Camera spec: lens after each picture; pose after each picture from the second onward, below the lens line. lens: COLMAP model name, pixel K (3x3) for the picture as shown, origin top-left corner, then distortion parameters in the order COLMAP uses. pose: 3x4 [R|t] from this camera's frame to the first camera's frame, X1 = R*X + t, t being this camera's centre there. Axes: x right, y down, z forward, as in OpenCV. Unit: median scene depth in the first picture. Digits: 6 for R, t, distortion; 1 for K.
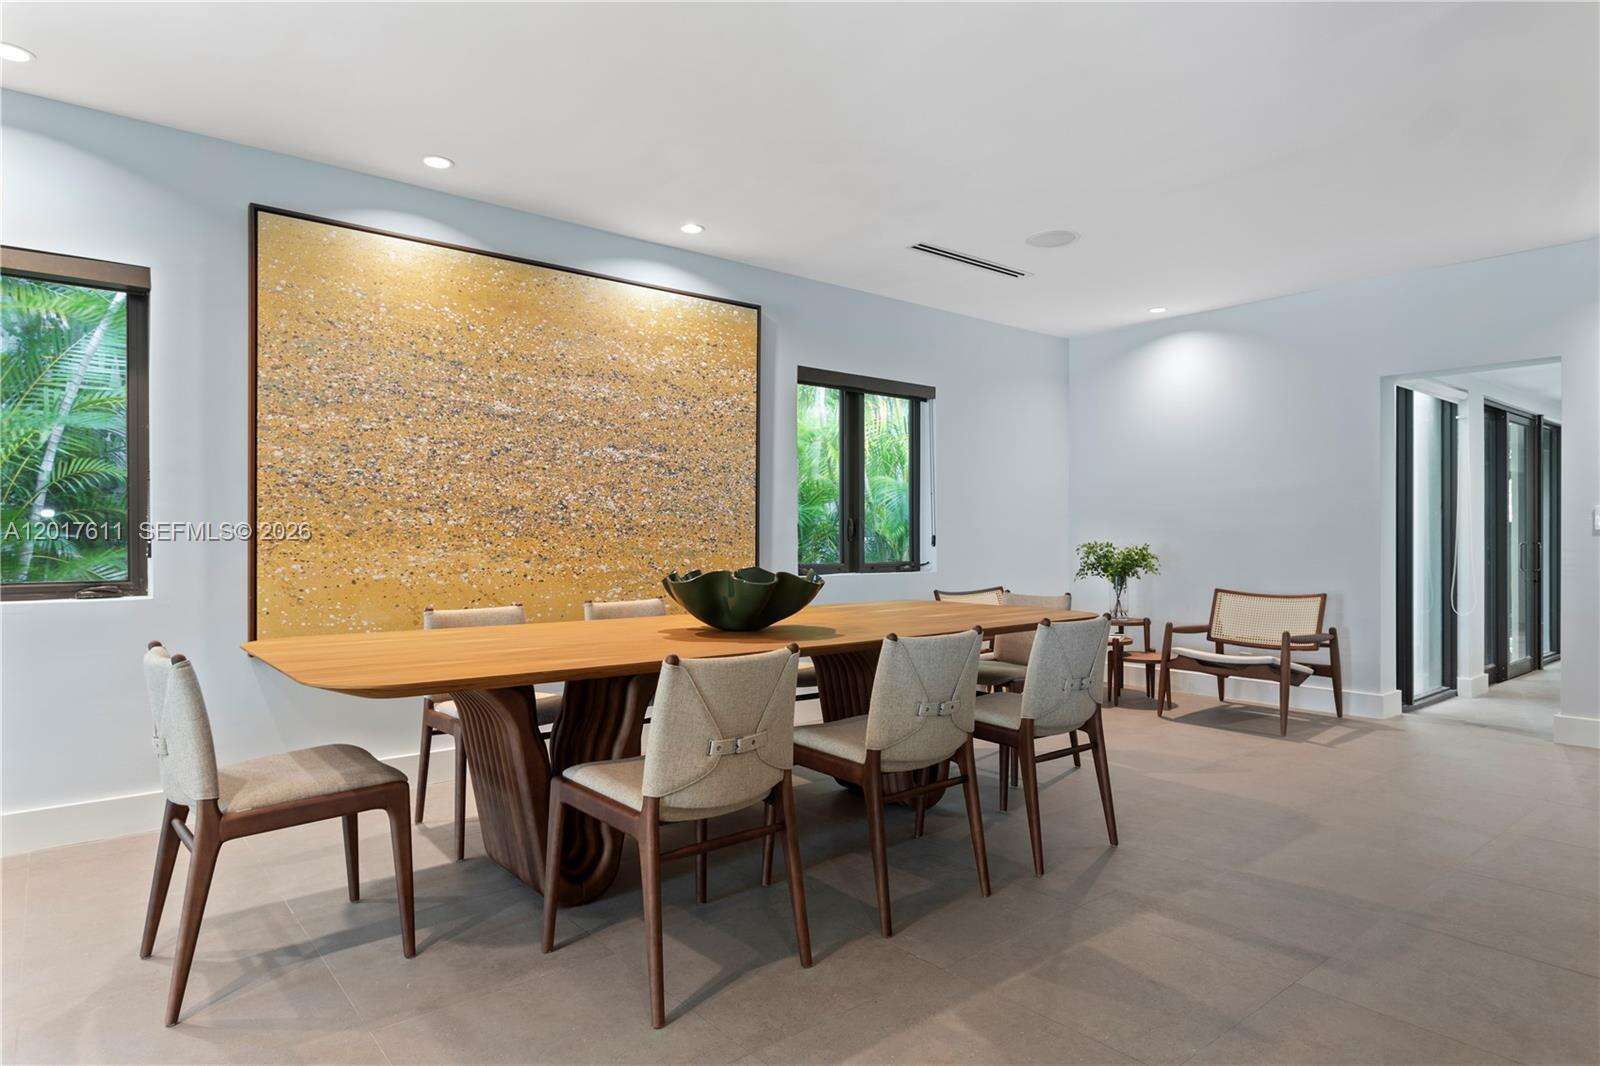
lens RADIAL K [[941.2, 0, 800.0], [0, 941.2, 533.0], [0, 0, 1]] dist [0.004566, 0.001822]
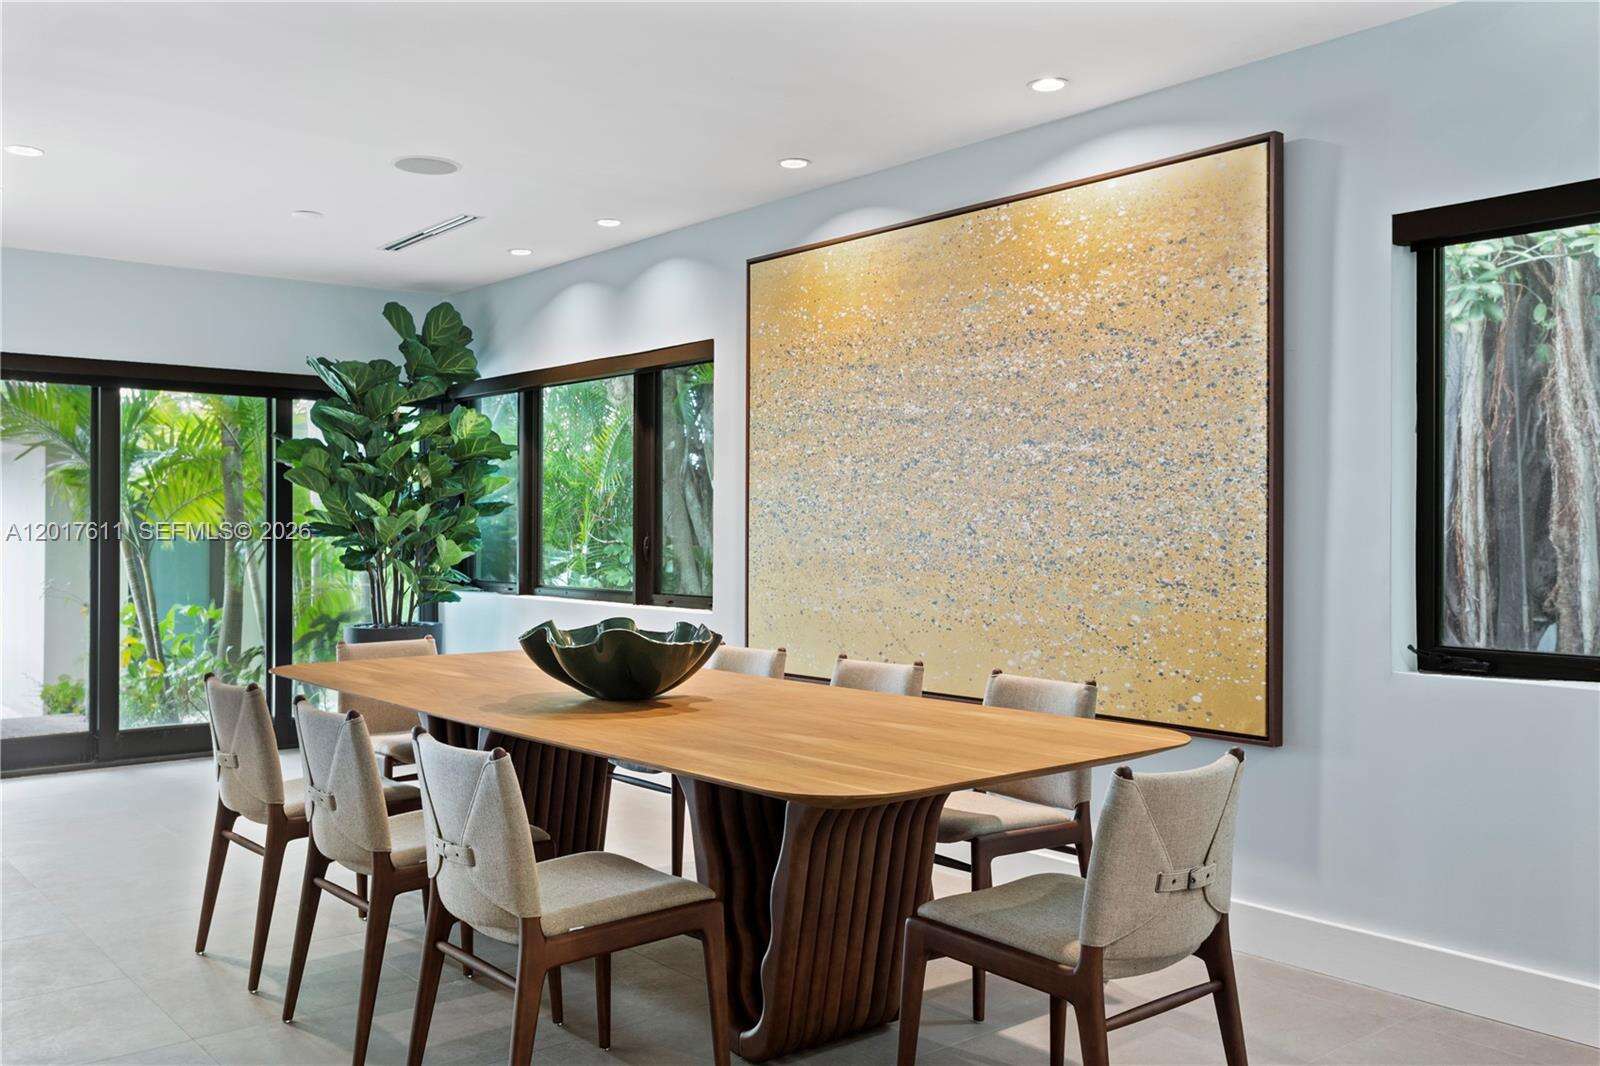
lens RADIAL K [[1353.0, 0, 800.0], [0, 1353.0, 533.0], [0, 0, 1]] dist [0.002374, 0.003462]
pose [[0.000116, 0.003337, -0.999994, 0.786858], [0.001842, 0.999993, 0.003337, -0.029512], [0.999998, -0.001843, 0.000109, 0.841520]]
